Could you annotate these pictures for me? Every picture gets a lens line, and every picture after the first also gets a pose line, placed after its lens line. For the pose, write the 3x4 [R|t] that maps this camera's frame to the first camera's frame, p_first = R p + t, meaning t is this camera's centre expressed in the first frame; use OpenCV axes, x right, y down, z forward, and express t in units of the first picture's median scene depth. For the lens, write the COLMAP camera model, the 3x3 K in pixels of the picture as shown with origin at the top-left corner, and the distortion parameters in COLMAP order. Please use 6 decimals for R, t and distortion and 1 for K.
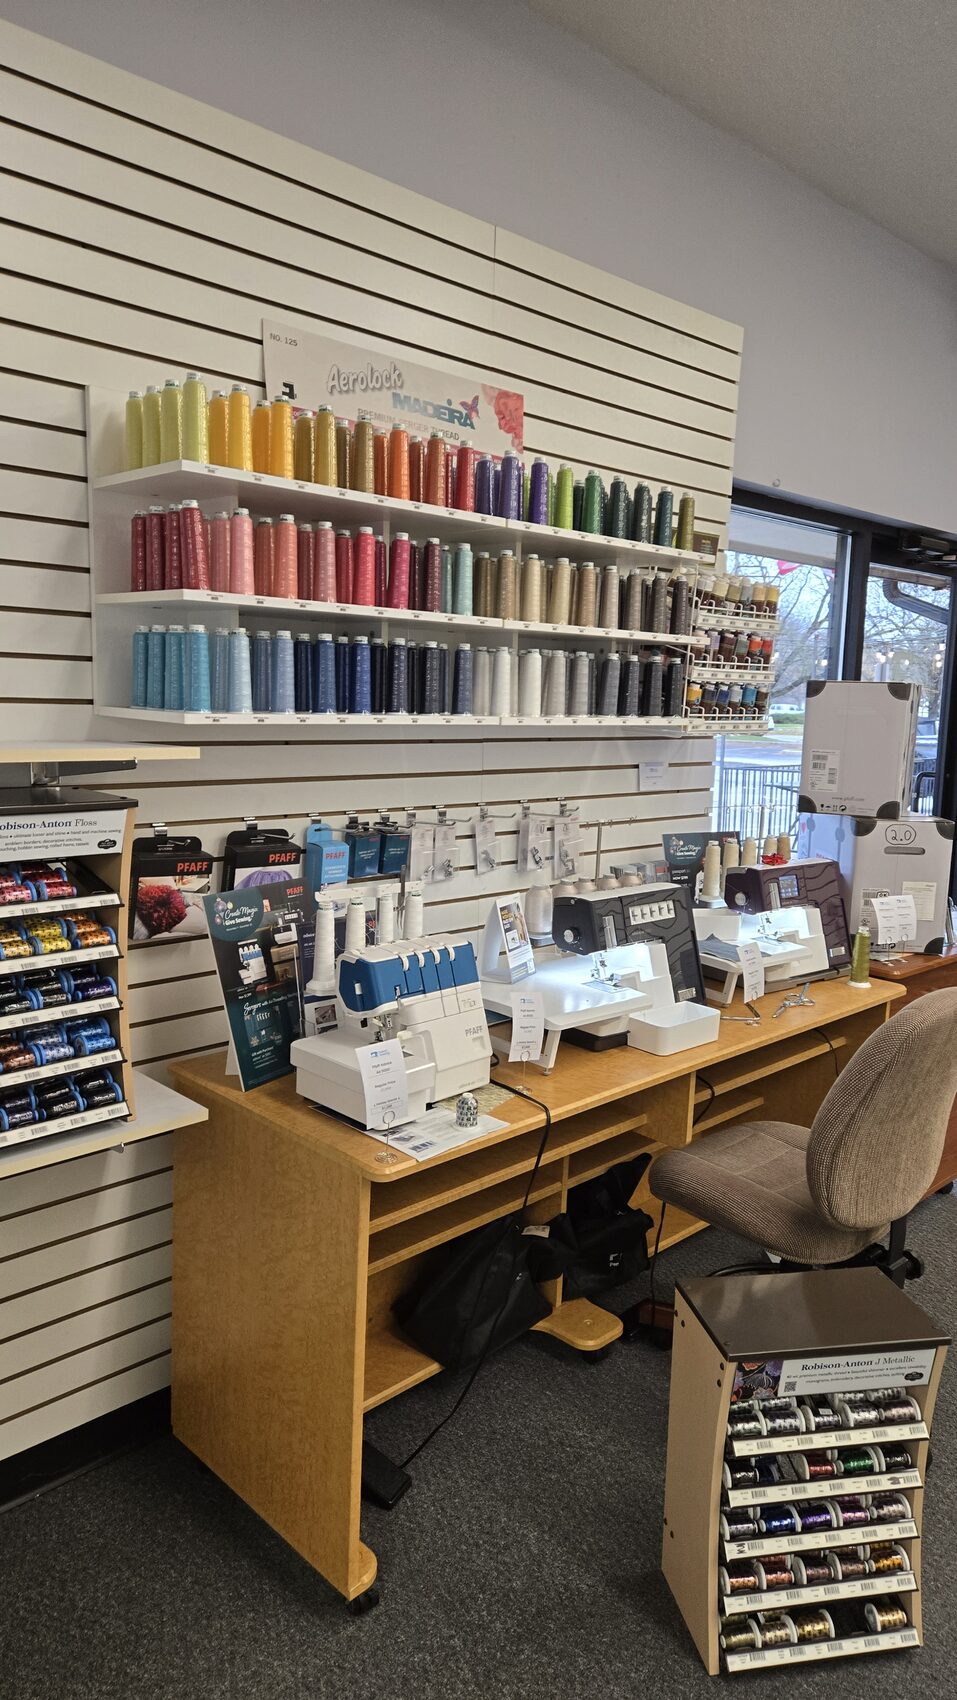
lens RADIAL K [[1111.8, 0, 475.5], [0, 1111.8, 851.1], [0, 0, 1]] dist [0.053139, 0.000657]
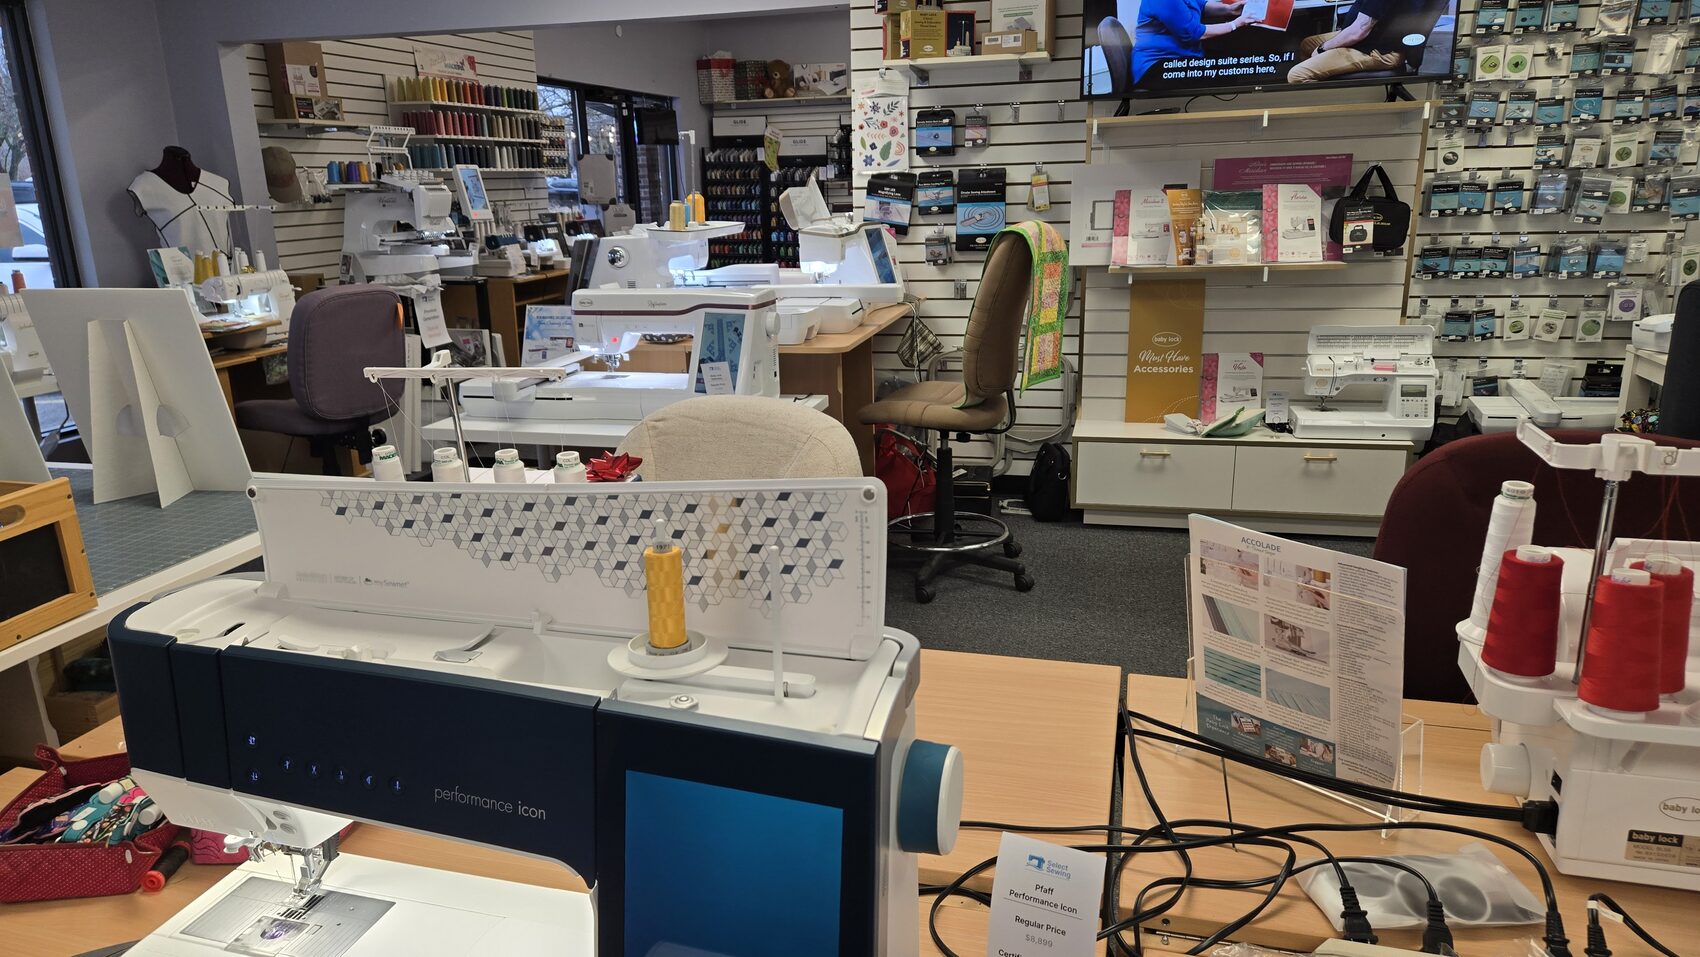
lens RADIAL K [[1111.8, 0, 845.7], [0, 1111.8, 482.4], [0, 0, 1]] dist [0.053139, 0.000657]
pose [[0.830348, -0.192150, 0.523068, -0.874951], [0.119656, 0.978254, 0.169415, 0.290026], [-0.544247, -0.078085, 0.835283, -2.005816]]
